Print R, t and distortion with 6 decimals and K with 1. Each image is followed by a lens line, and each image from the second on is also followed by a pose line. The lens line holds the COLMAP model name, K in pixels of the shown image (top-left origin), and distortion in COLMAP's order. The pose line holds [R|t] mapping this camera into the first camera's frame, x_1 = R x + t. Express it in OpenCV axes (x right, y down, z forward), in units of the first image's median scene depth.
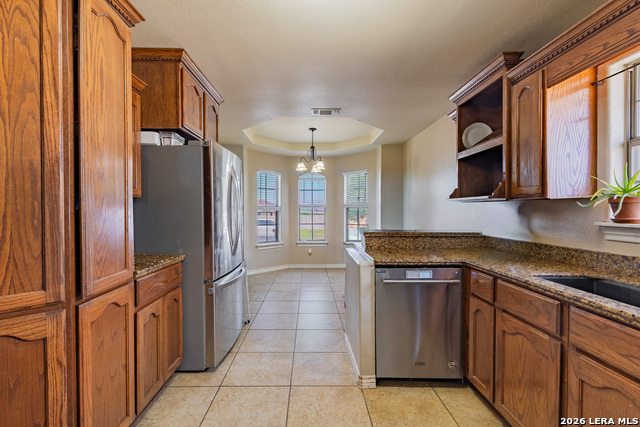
lens RADIAL K [[293.7, 0, 314.1], [0, 293.7, 213.2], [0, 0, 1]] dist [0.005810, -0.001108]
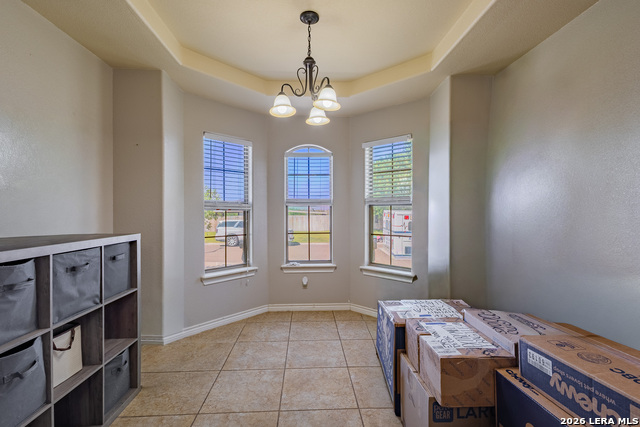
lens RADIAL K [[293.7, 0, 320.7], [0, 293.7, 211.0], [0, 0, 1]] dist [0.005810, -0.001108]
pose [[0.999417, -0.000728, 0.034141, -0.002844], [0.000901, 0.999987, -0.005062, -0.004417], [-0.034137, 0.005089, 0.999404, 0.435792]]
